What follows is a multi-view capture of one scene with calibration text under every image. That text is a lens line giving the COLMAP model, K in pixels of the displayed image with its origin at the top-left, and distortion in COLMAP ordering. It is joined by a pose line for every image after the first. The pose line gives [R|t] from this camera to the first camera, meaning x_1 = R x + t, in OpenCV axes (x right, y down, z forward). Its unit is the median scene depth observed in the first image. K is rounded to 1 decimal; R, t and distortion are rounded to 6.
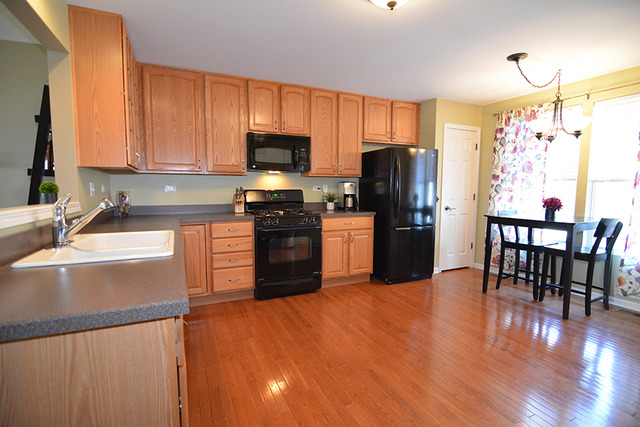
lens RADIAL K [[309.3, 0, 318.3], [0, 309.3, 218.0], [0, 0, 1]] dist [-0.013333, -0.007340]
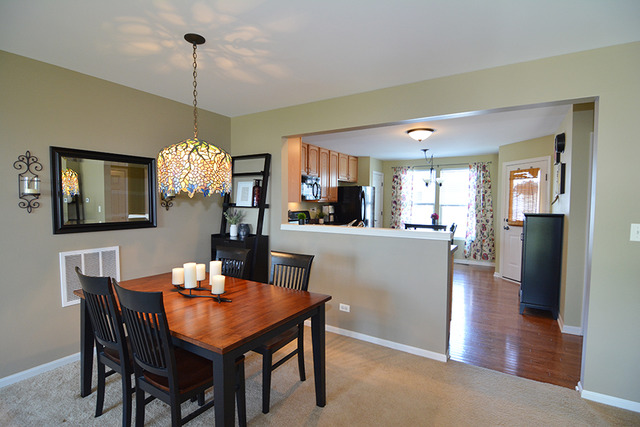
lens RADIAL K [[309.3, 0, 321.0], [0, 309.3, 215.9], [0, 0, 1]] dist [-0.013333, -0.007340]
pose [[0.836790, -0.021452, 0.547104, -0.876292], [0.046178, 0.998437, -0.031481, -0.017304], [-0.545573, 0.051607, 0.836473, -0.307552]]
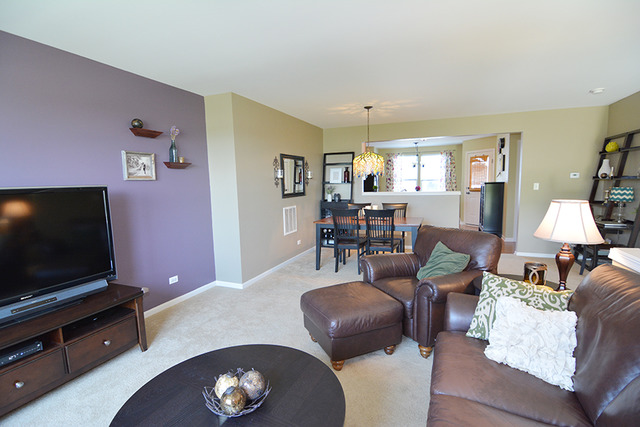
lens RADIAL K [[309.3, 0, 317.1], [0, 309.3, 213.8], [0, 0, 1]] dist [-0.013333, -0.007340]
pose [[0.734764, -0.089915, 0.672337, -1.767644], [0.088182, 0.995426, 0.036754, 0.005115], [-0.672567, 0.032283, 0.739332, -0.514093]]
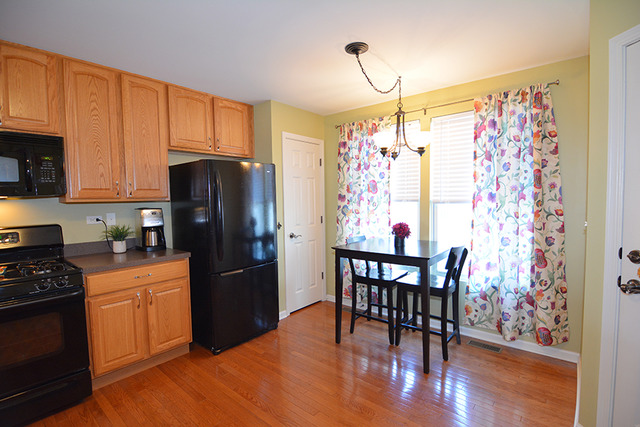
lens RADIAL K [[309.3, 0, 321.7], [0, 309.3, 217.8], [0, 0, 1]] dist [-0.013333, -0.007340]
pose [[0.900180, -0.043495, 0.433341, 0.157909], [0.059804, 0.997920, -0.024068, -0.063085], [-0.431393, 0.047581, 0.900909, 0.261935]]
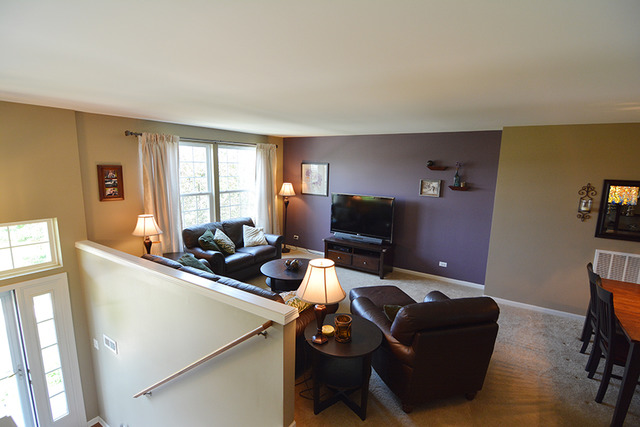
lens RADIAL K [[309.3, 0, 322.4], [0, 309.3, 220.0], [0, 0, 1]] dist [-0.013333, -0.007340]
pose [[0.523564, 0.156781, -0.837437, -0.645406], [-0.100819, 0.987418, 0.121828, -0.110035], [0.846000, 0.020645, 0.532783, -0.722756]]
